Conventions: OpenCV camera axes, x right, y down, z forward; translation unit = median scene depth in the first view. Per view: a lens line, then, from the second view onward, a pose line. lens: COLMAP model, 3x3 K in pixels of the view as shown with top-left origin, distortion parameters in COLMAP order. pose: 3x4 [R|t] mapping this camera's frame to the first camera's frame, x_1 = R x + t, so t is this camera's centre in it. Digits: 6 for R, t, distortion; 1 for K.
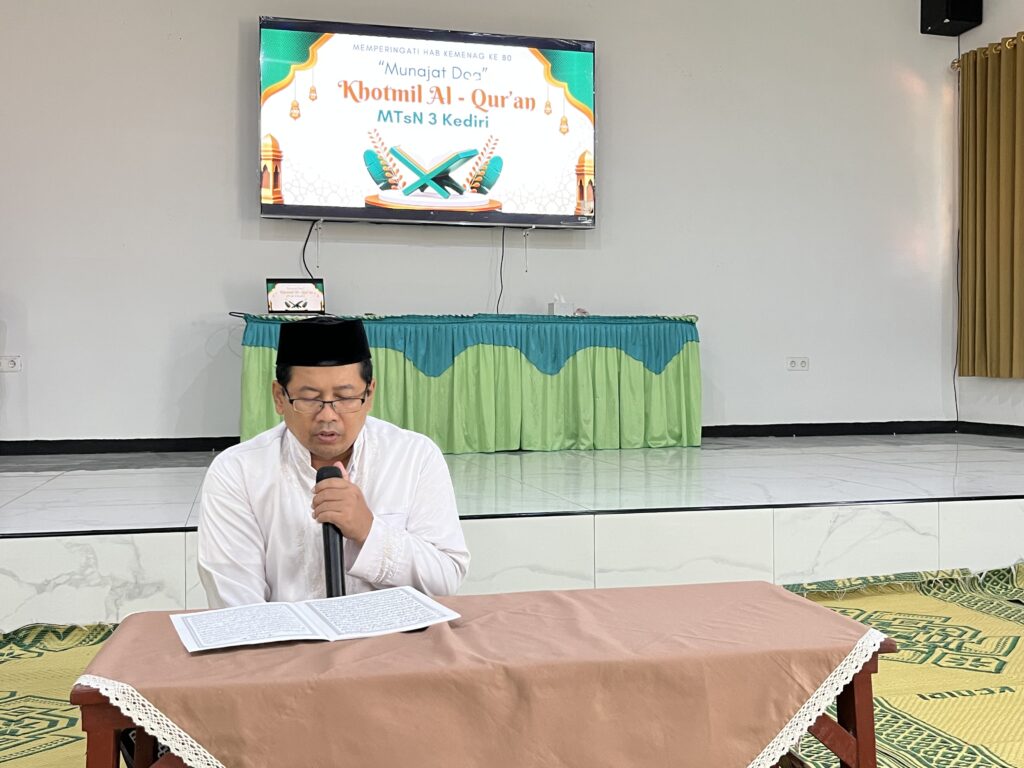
lens RADIAL K [[1095.8, 0, 518.0], [0, 1095.8, 379.4], [0, 0, 1]] dist [0.025333, 0.000000]
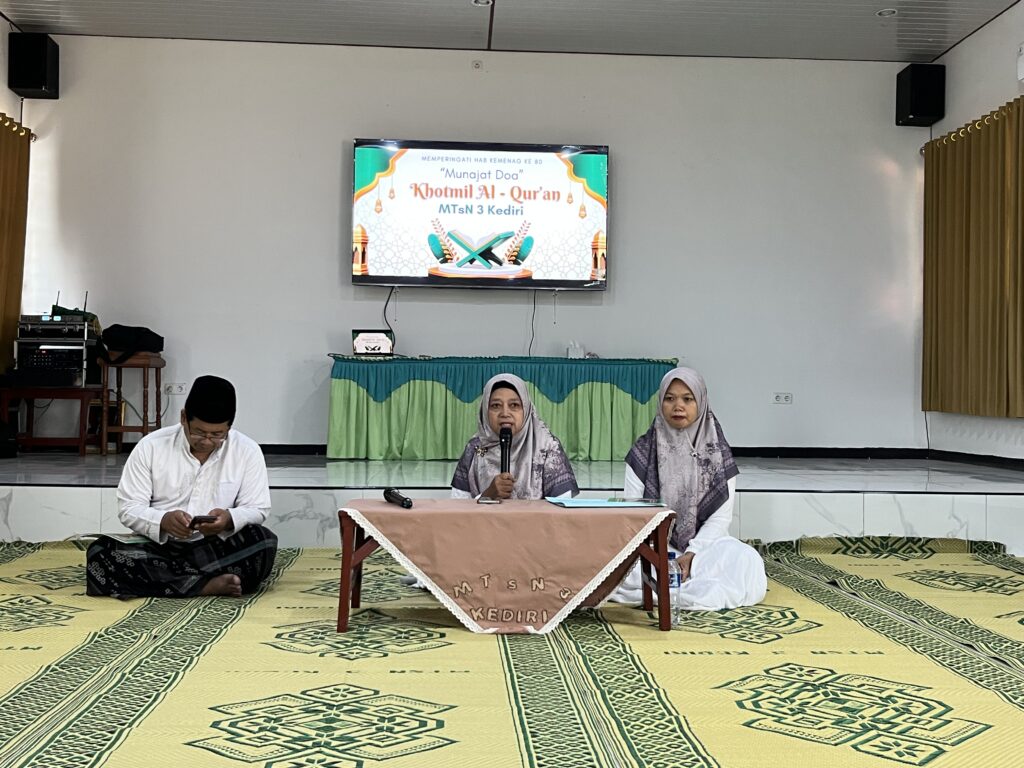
lens RADIAL K [[1095.8, 0, 516.4], [0, 1095.8, 386.9], [0, 0, 1]] dist [0.025333, 0.000000]
pose [[0.980749, 0.014028, -0.194770, 0.230307], [-0.018466, 0.999609, -0.020987, 0.005001], [0.194399, 0.024180, 0.980624, -0.295471]]
